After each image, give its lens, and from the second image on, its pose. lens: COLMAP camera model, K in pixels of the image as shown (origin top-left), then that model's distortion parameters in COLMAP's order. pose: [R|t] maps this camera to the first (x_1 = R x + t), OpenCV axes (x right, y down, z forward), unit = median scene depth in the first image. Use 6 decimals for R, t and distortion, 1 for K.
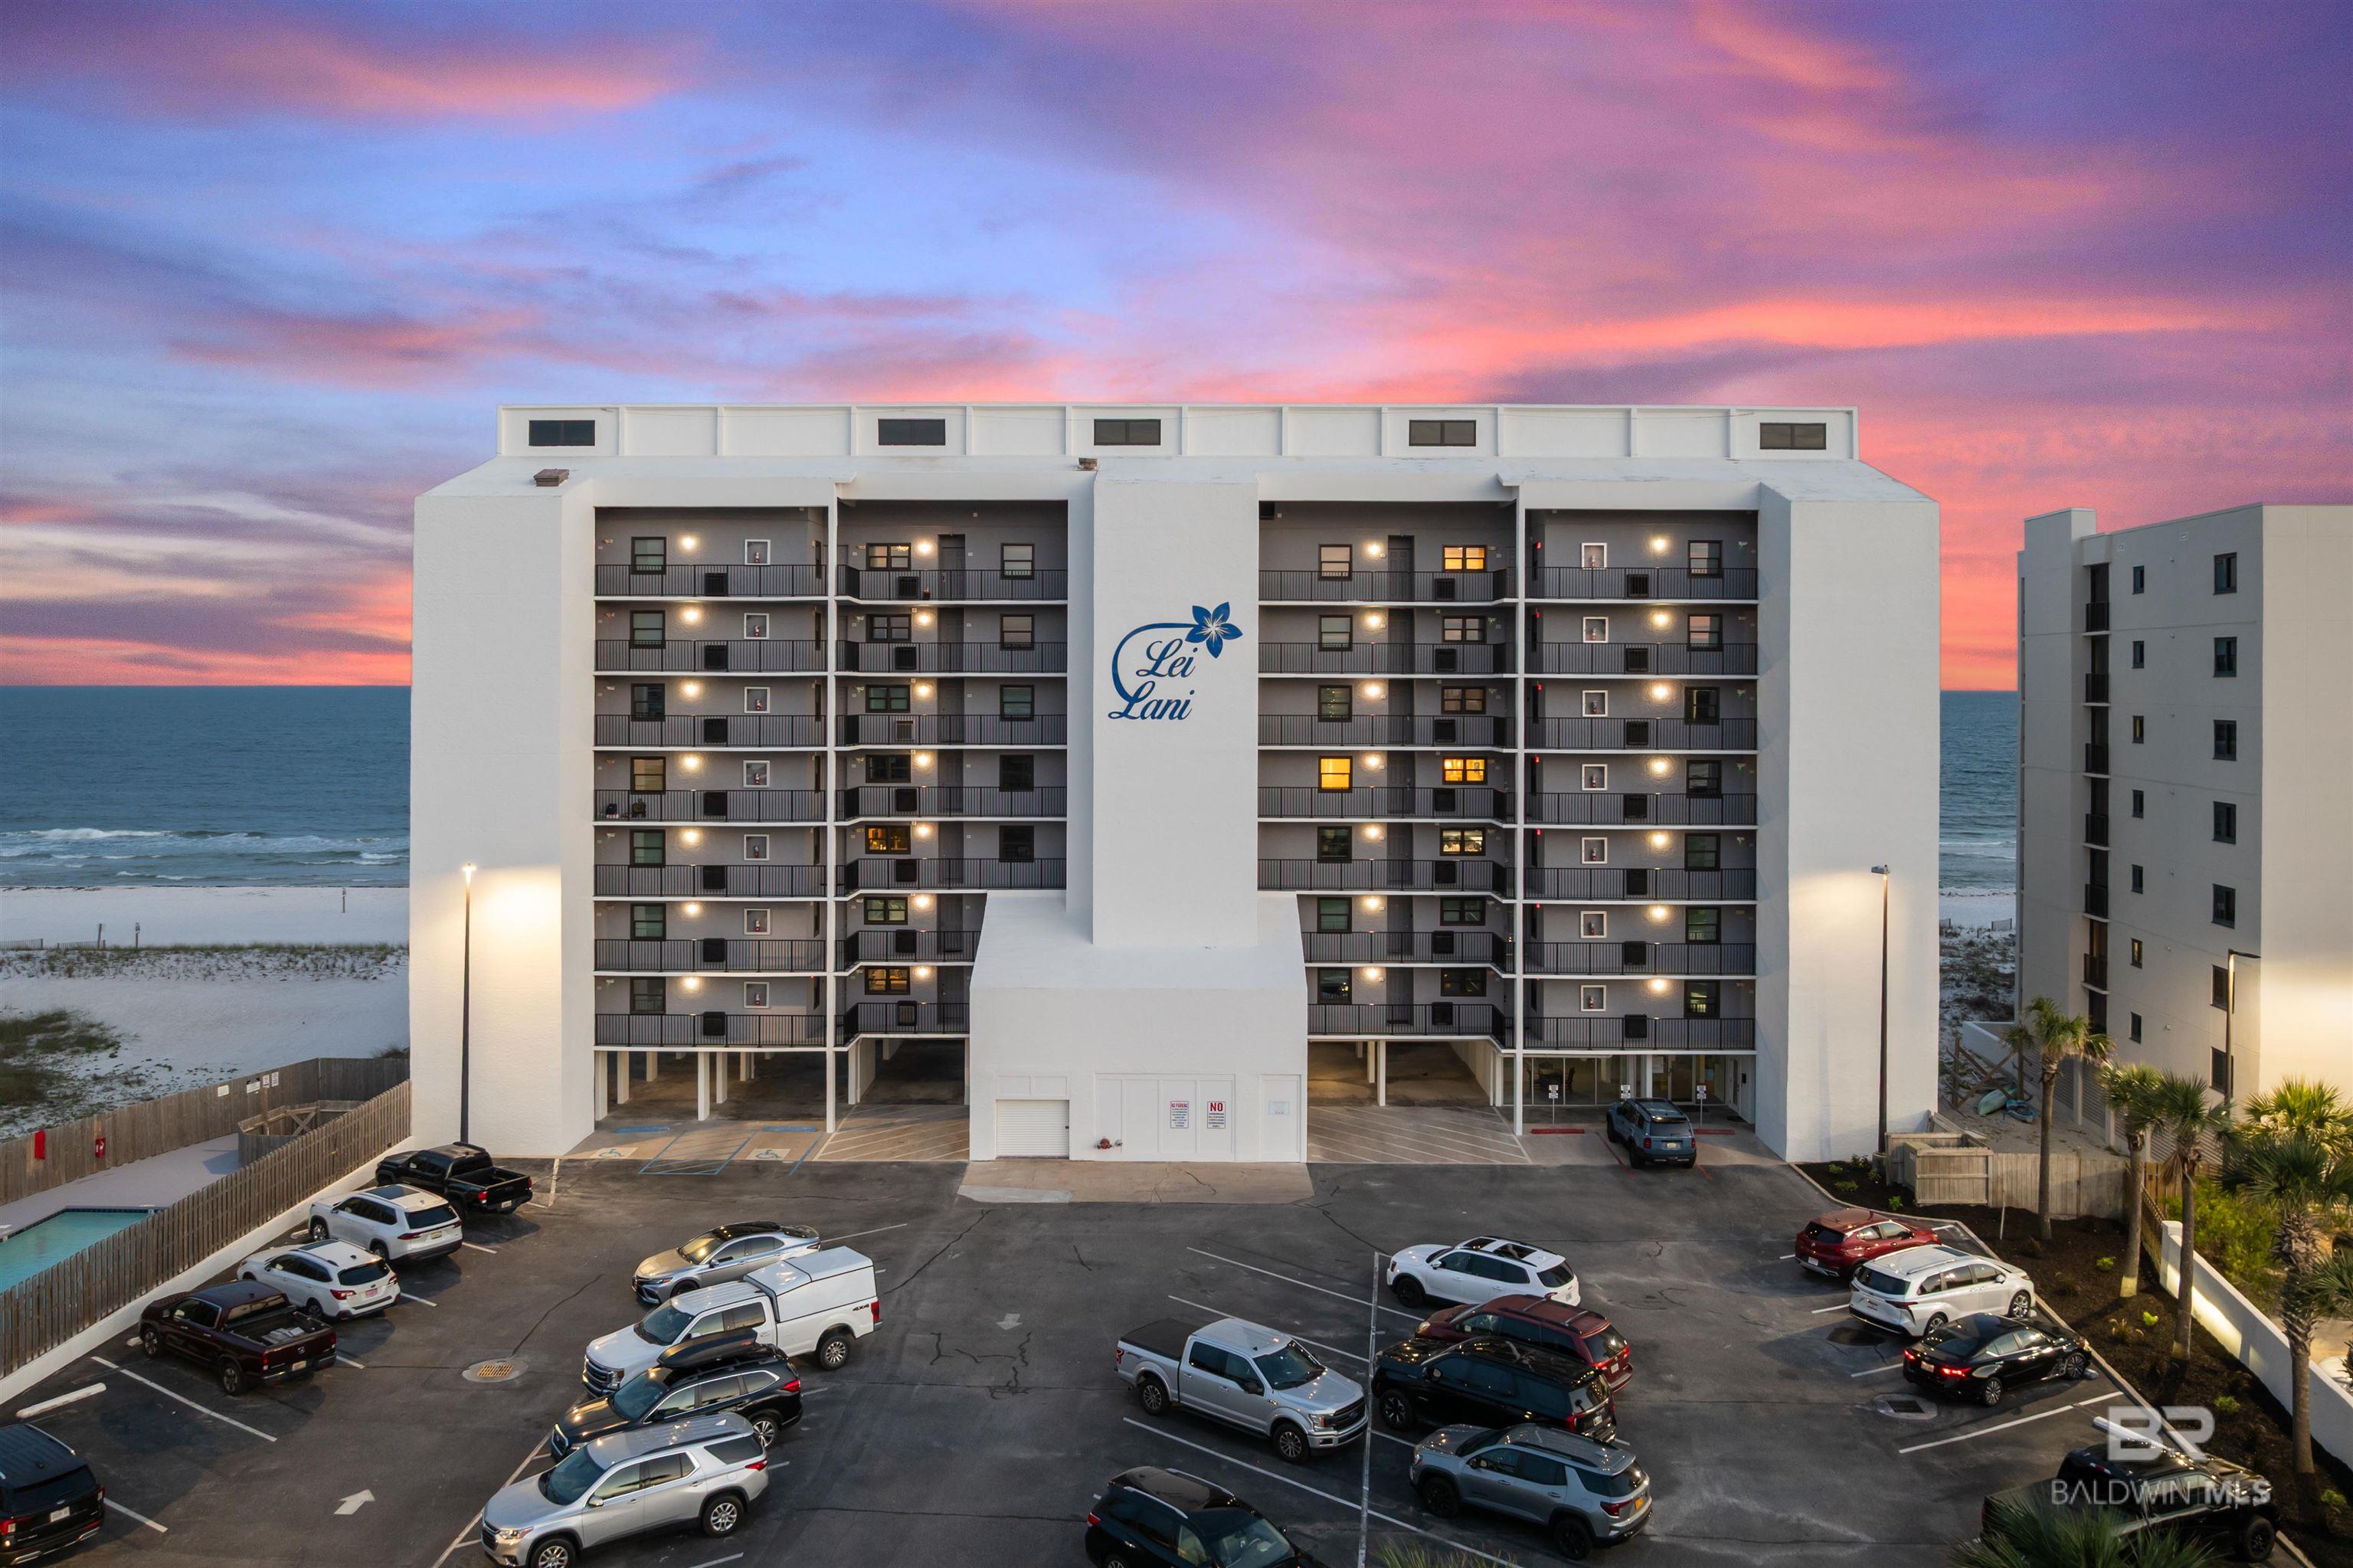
lens RADIAL K [[1696.5, 0, 1169.7], [0, 1696.5, 646.4], [0, 0, 1]] dist [-0.030669, -0.000486]
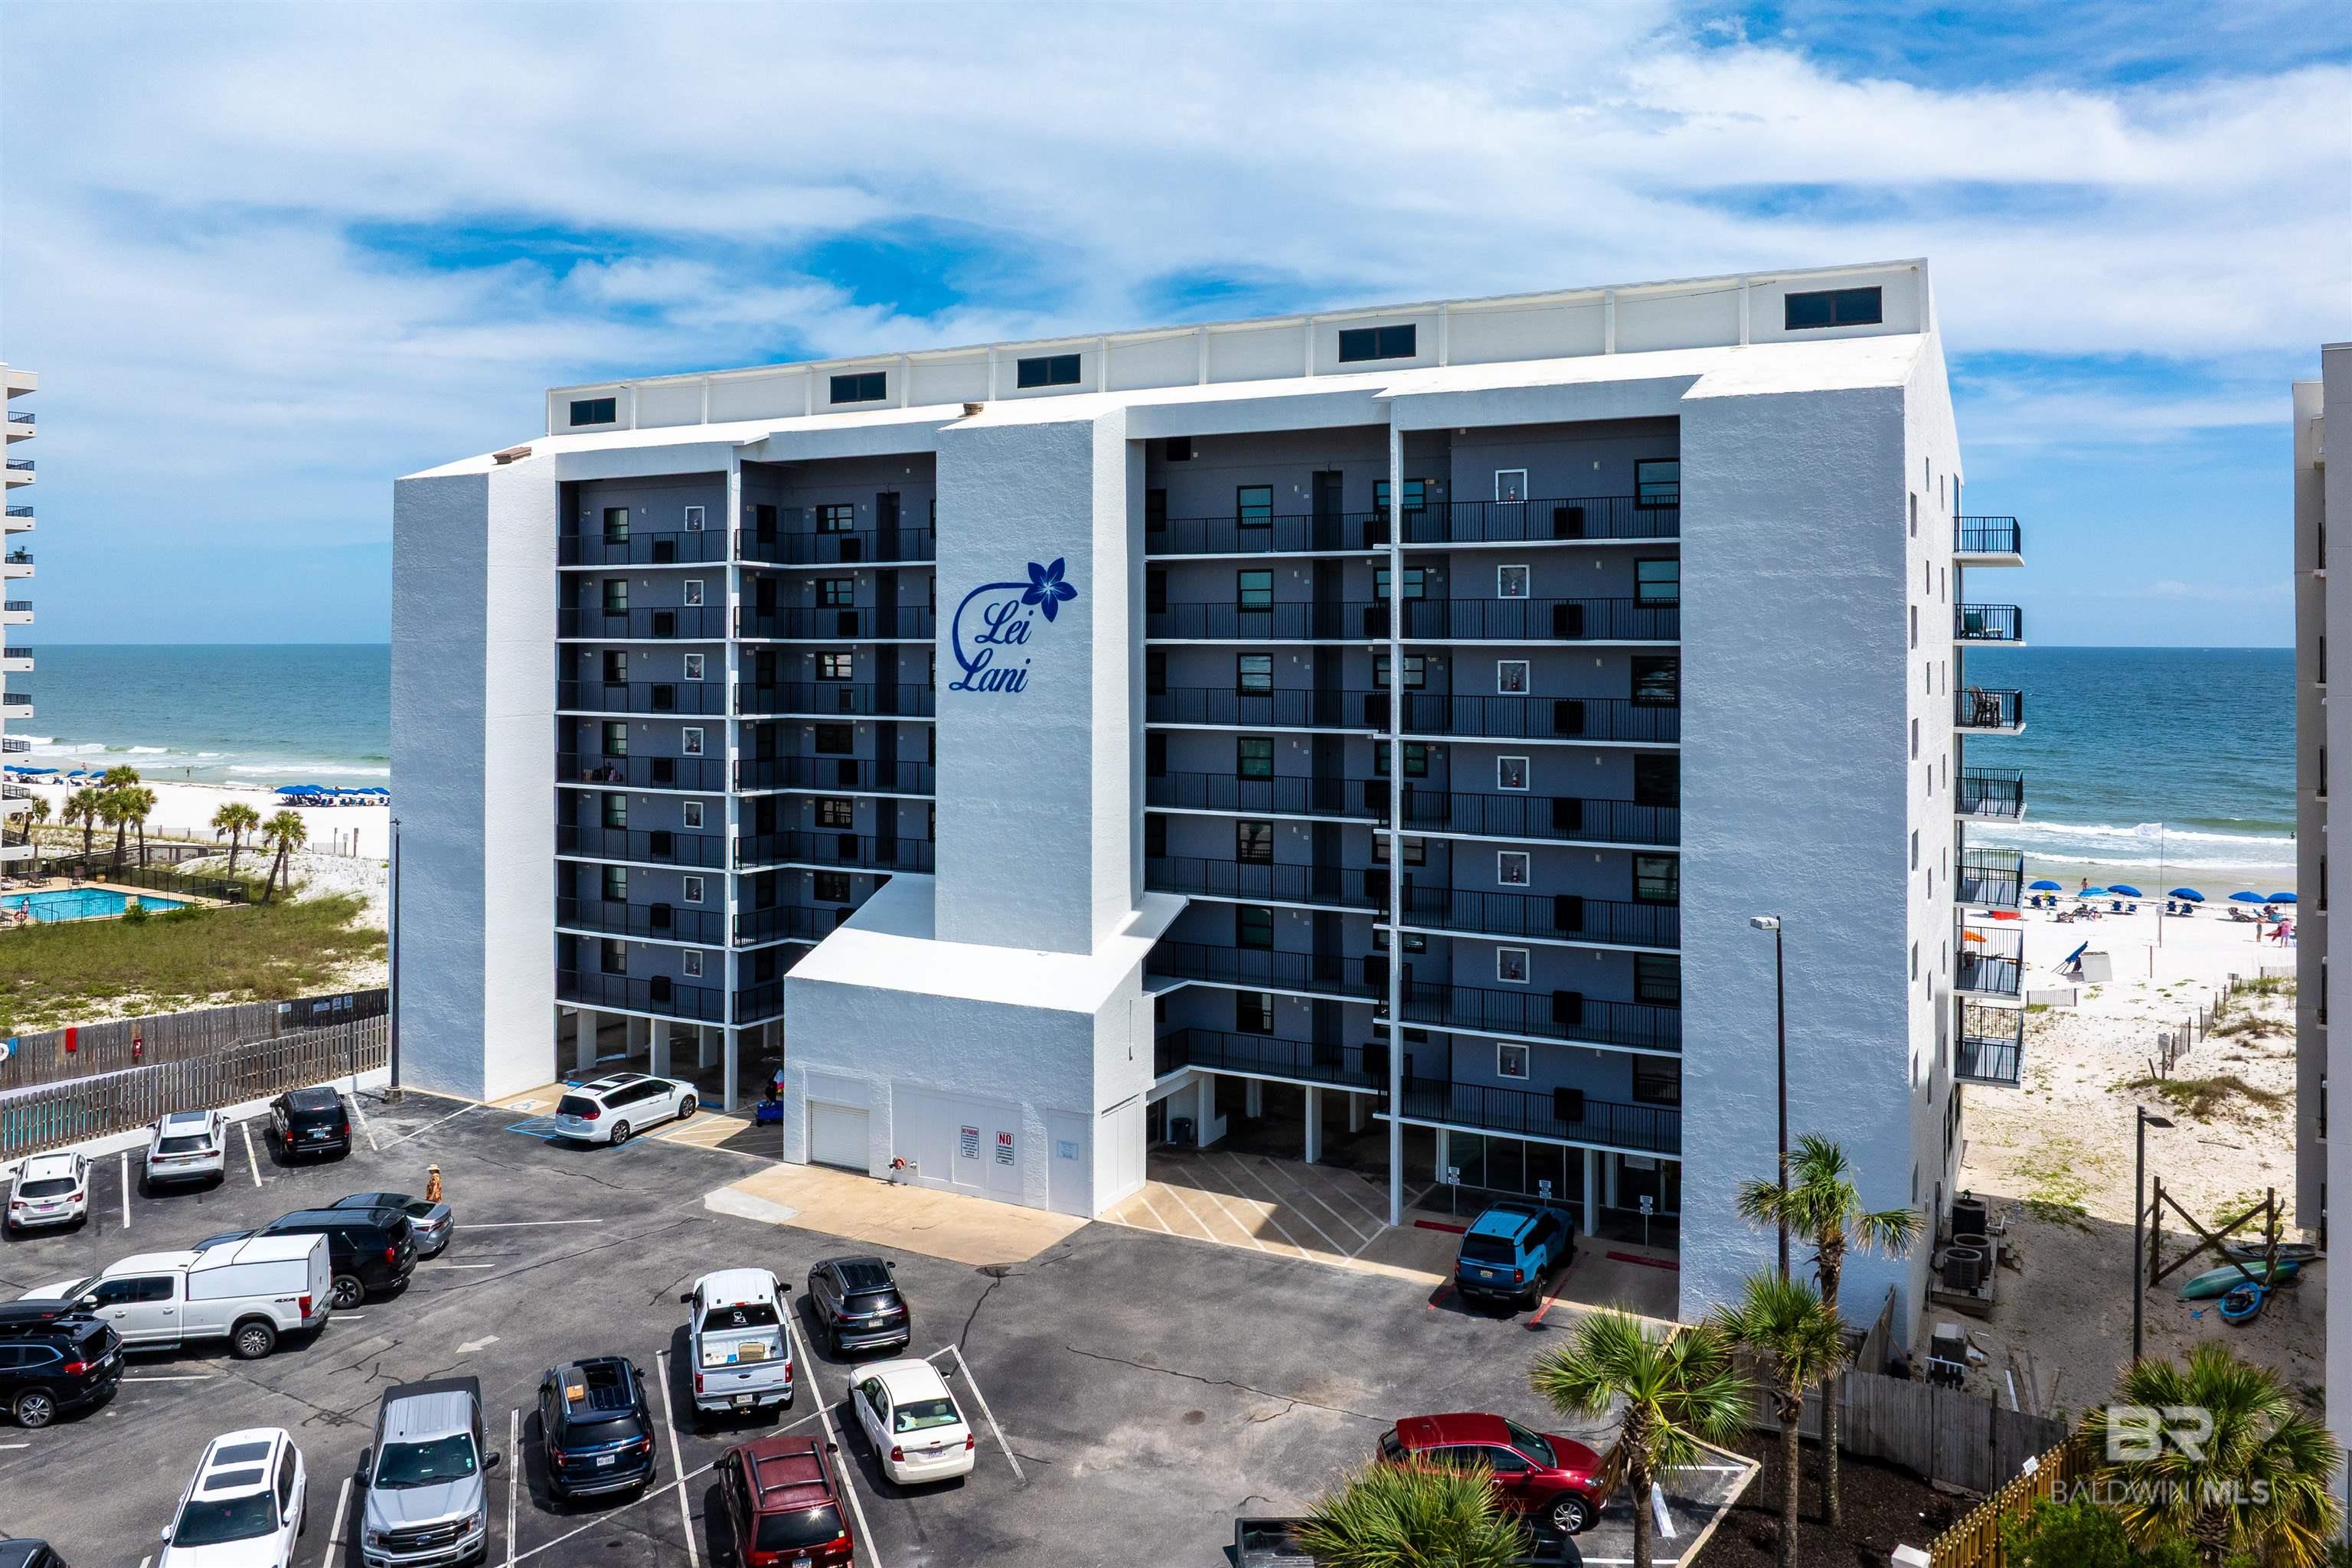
lens RADIAL K [[1682.3, 0, 1176.3], [0, 1682.3, 585.5], [0, 0, 1]] dist [-0.033262, -0.000216]
pose [[0.892803, -0.016746, -0.450136, 0.474101], [0.010413, 0.999809, -0.016542, 0.003108], [0.450327, 0.010082, 0.892807, 0.256764]]
